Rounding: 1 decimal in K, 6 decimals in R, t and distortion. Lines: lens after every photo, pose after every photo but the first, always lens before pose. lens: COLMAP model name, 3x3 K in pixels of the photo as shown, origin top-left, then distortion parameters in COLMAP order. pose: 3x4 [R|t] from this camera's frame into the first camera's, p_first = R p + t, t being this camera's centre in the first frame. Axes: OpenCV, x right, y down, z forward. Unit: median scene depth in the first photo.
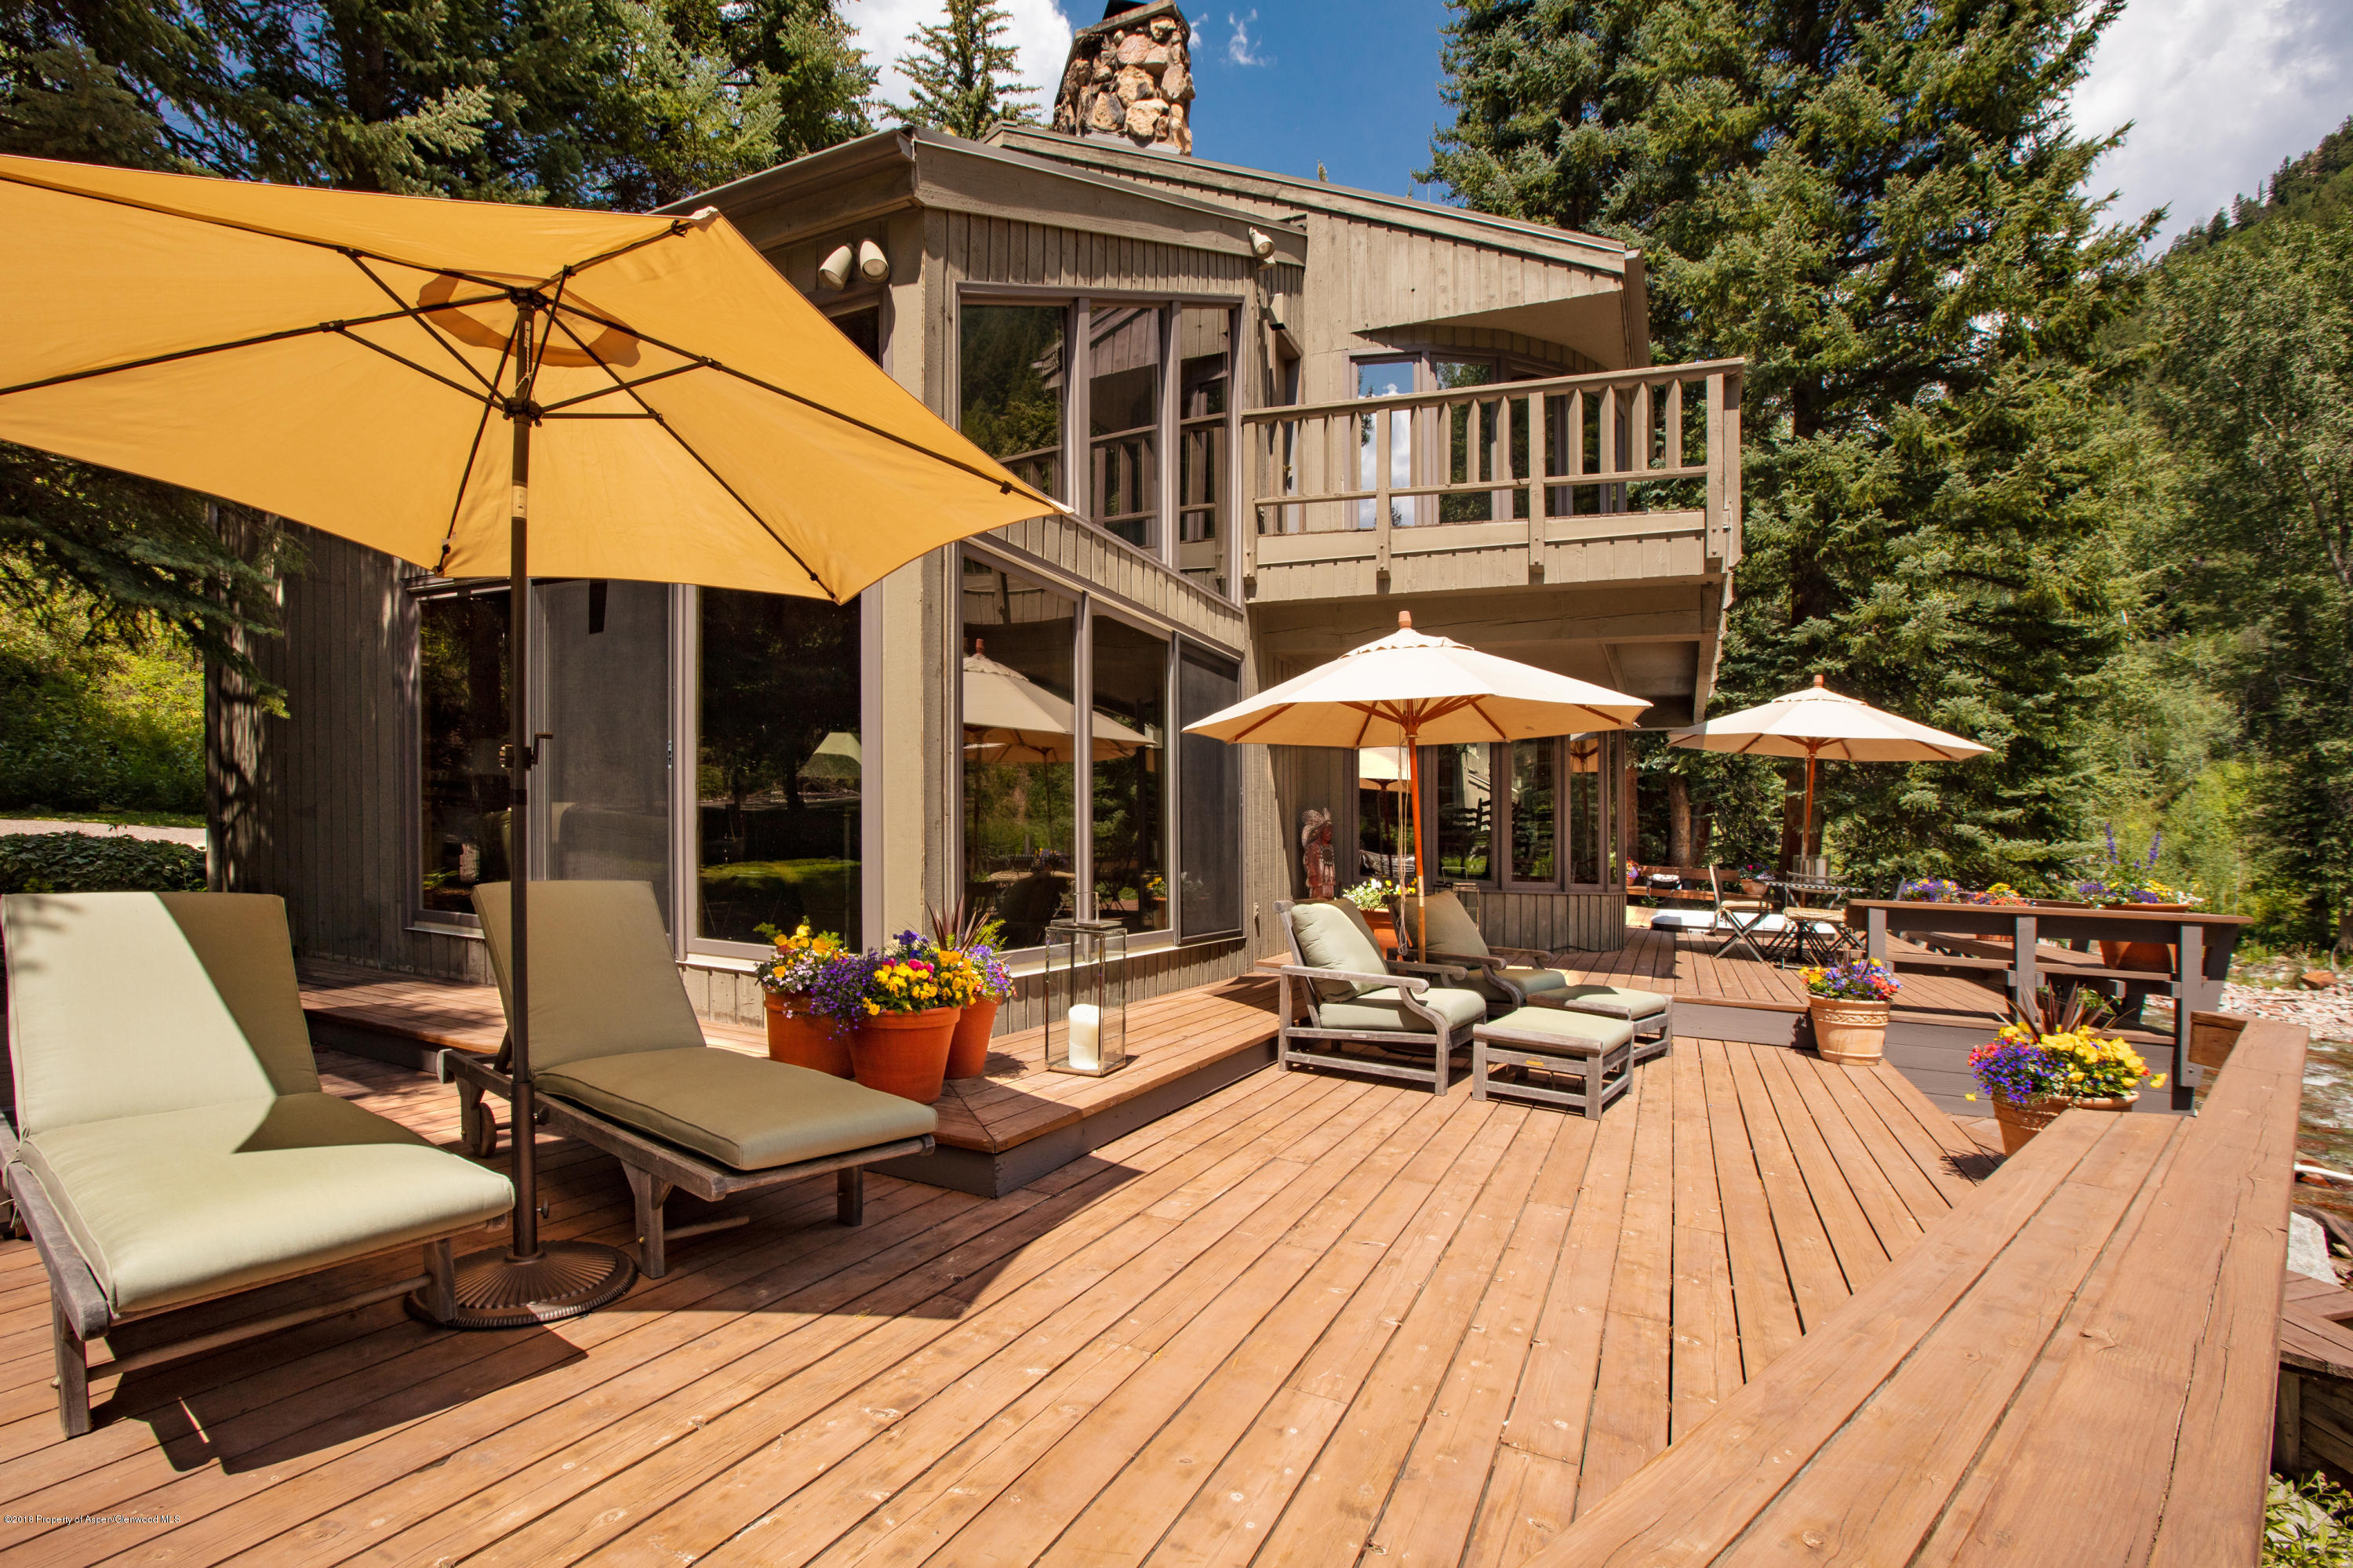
lens RADIAL K [[1090.5, 0, 1133.7], [0, 1090.5, 799.2], [0, 0, 1]] dist [-0.004112, -0.001840]
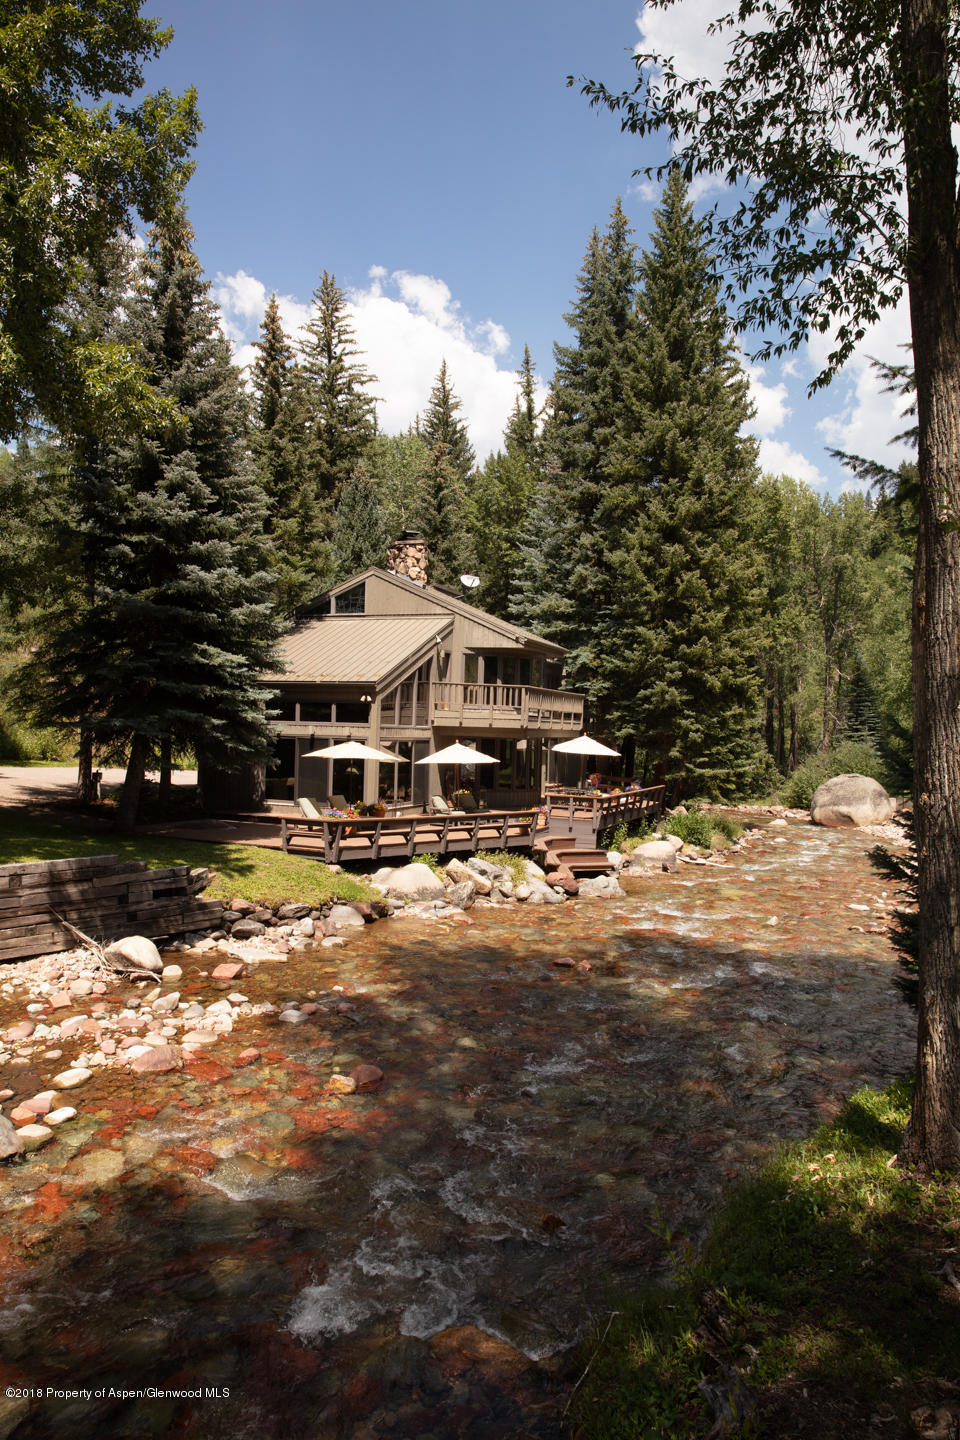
lens RADIAL K [[995.7, 0, 490.0], [0, 995.7, 717.0], [0, 0, 1]] dist [-0.070902, 0.038079]
pose [[0.993076, 0.000959, 0.117472, -0.106233], [-0.004192, 0.999619, 0.027282, -0.272927], [-0.117401, -0.027585, 0.992701, -2.484390]]
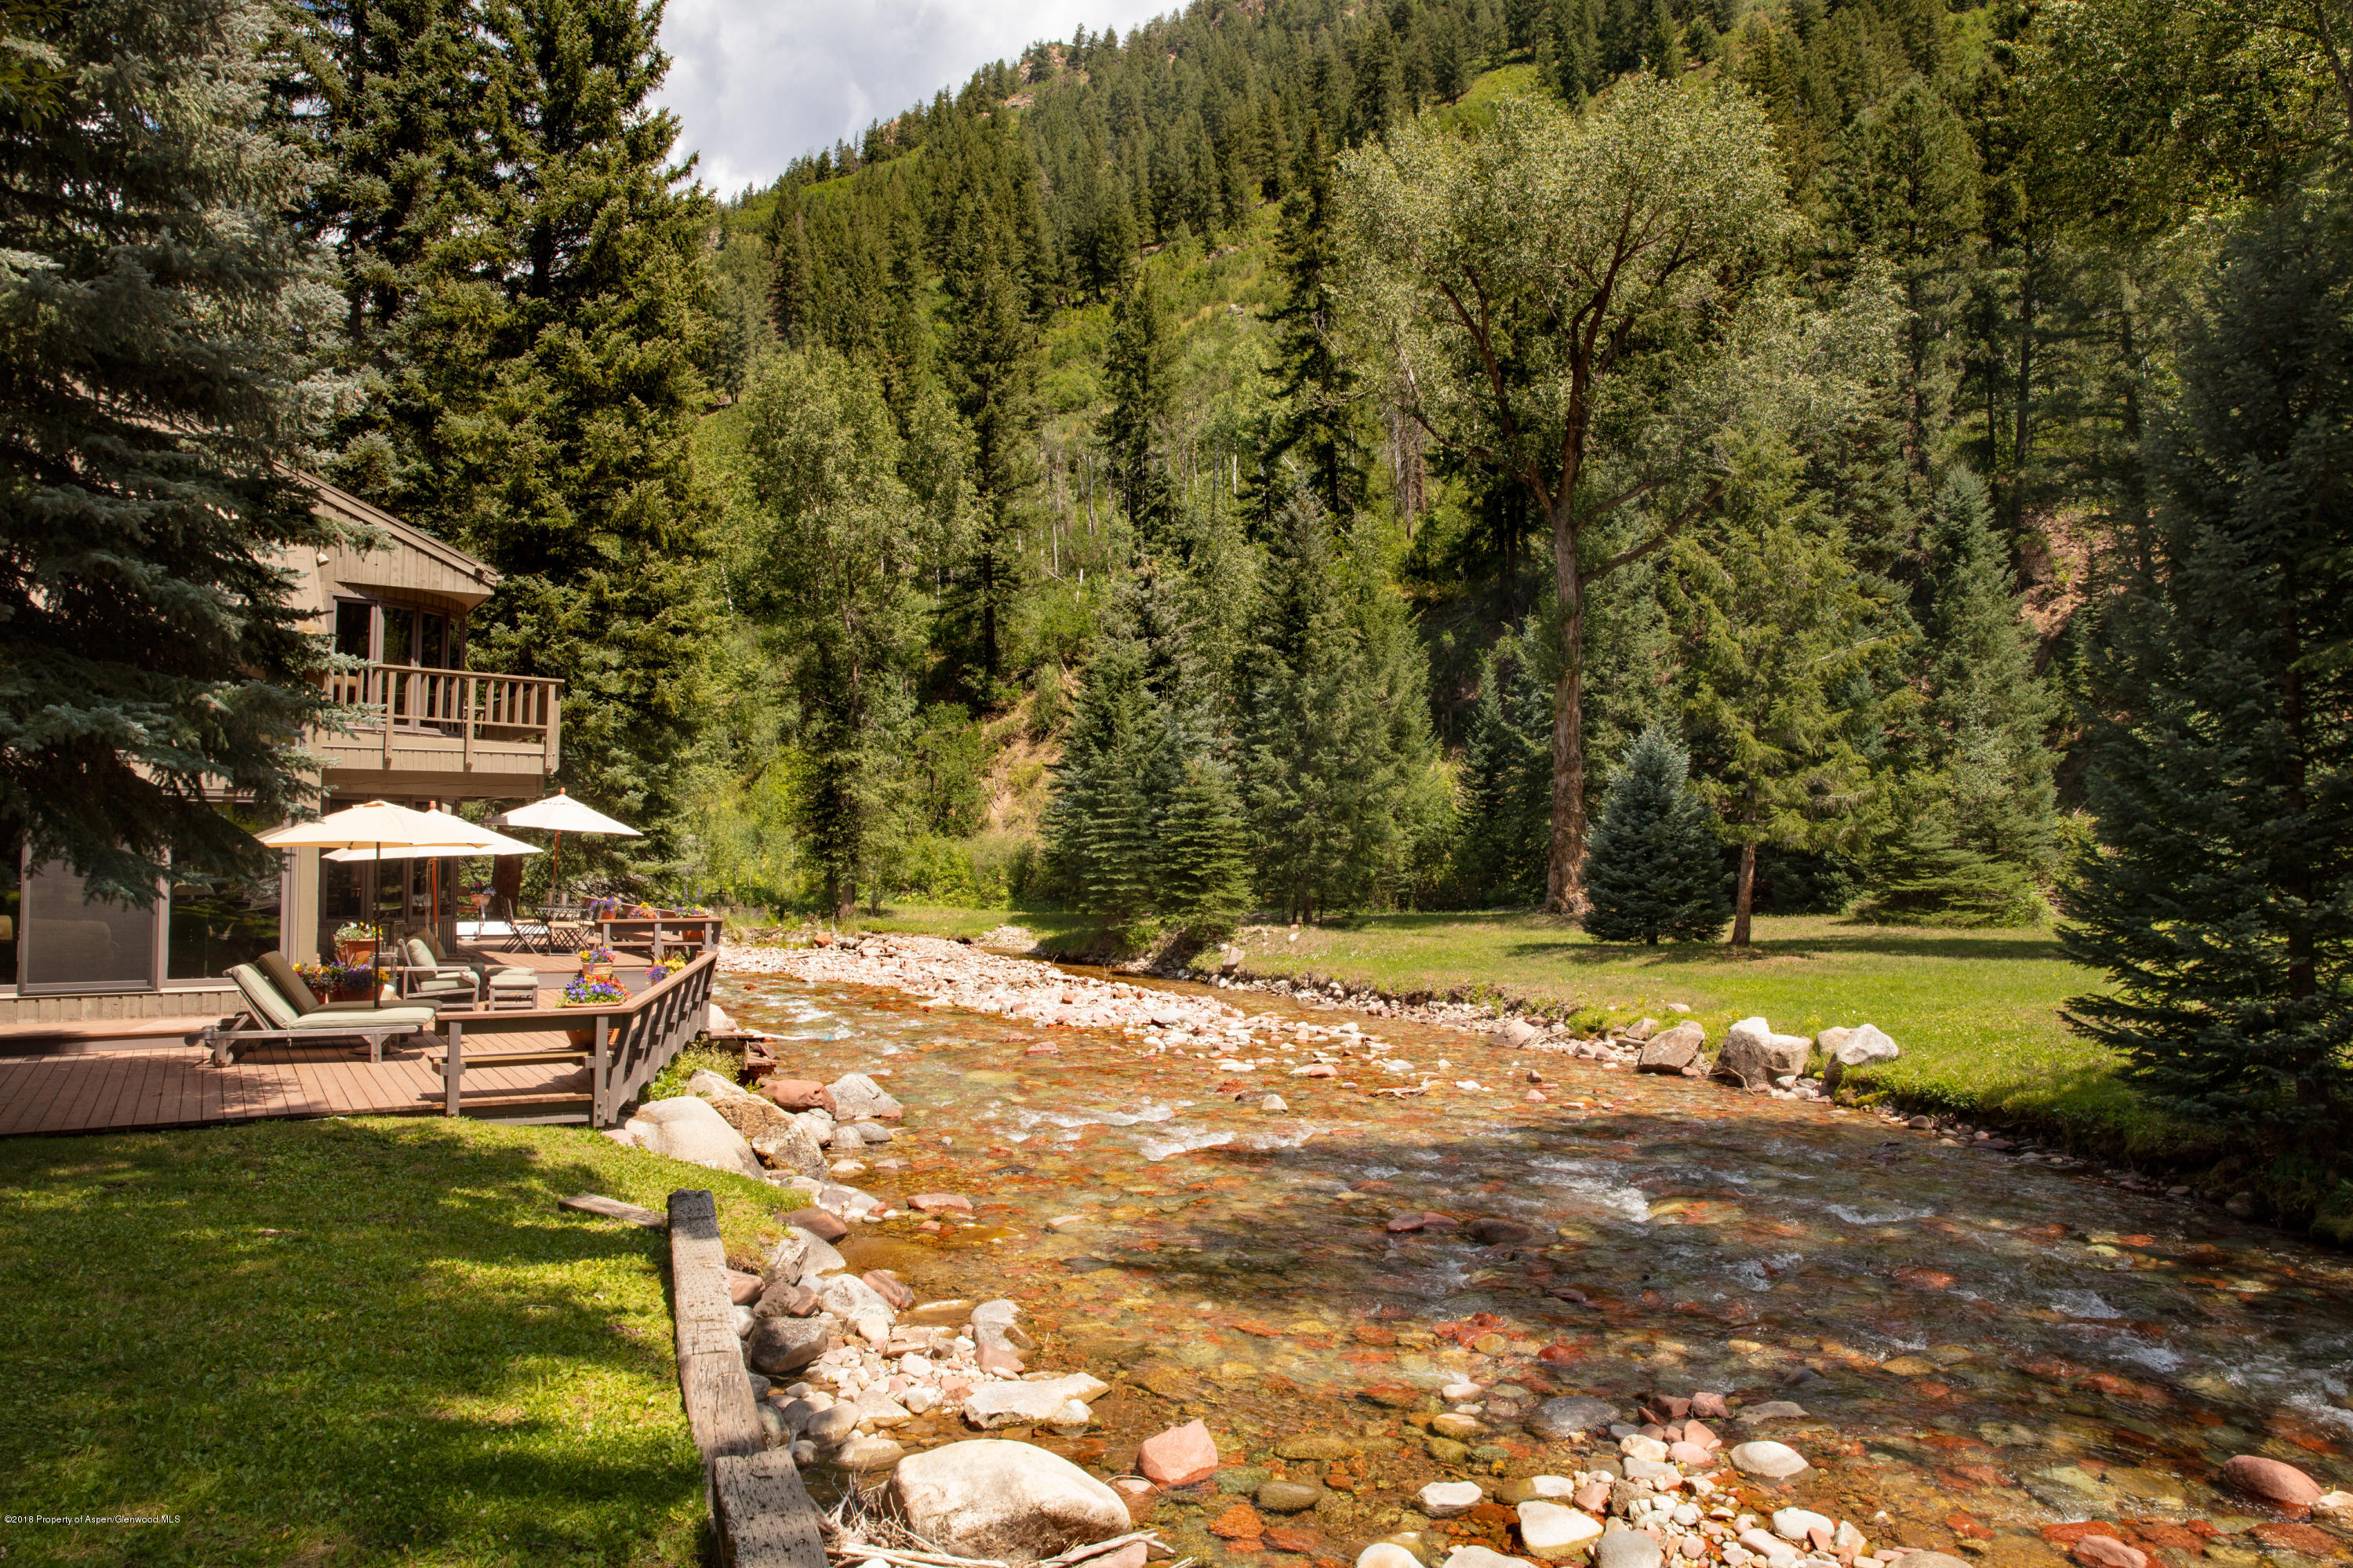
lens RADIAL K [[1627.0, 0, 1172.9], [0, 1627.0, 761.2], [0, 0, 1]] dist [-0.070902, 0.038079]
pose [[0.532919, 0.015818, 0.846018, -1.106498], [-0.027226, 0.999628, -0.001540, -0.189348], [-0.845728, -0.022213, 0.533152, -1.287014]]
